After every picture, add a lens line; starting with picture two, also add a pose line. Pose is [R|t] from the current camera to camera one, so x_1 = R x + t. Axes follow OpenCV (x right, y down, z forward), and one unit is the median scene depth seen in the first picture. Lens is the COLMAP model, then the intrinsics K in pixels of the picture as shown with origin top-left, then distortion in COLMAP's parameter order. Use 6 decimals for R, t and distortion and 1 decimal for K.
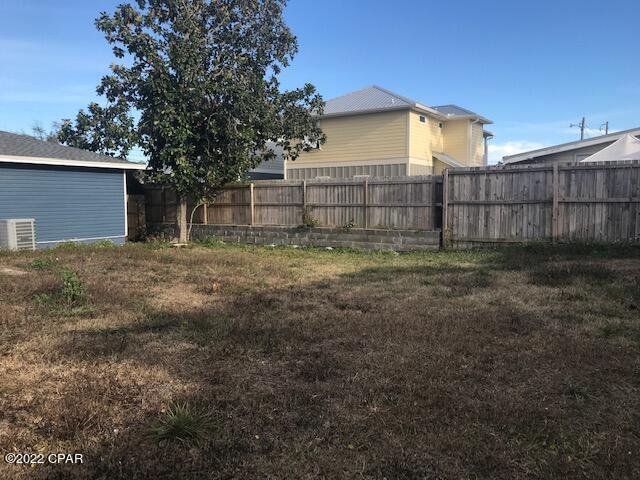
lens RADIAL K [[525.1, 0, 320.3], [0, 525.1, 240.2], [0, 0, 1]] dist [0.002522, 0.002901]
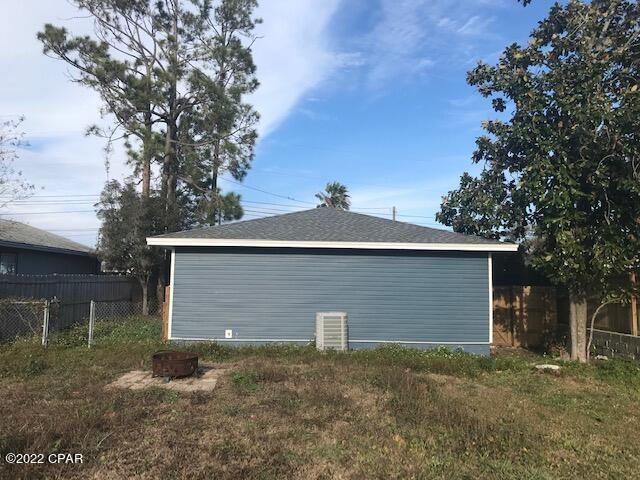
lens RADIAL K [[525.1, 0, 319.8], [0, 525.1, 238.8], [0, 0, 1]] dist [0.002522, 0.002901]
pose [[0.519312, -0.060438, -0.852445, 0.140784], [-0.079784, 0.989711, -0.118774, -0.044846], [0.850853, 0.129692, 0.509146, 0.405891]]
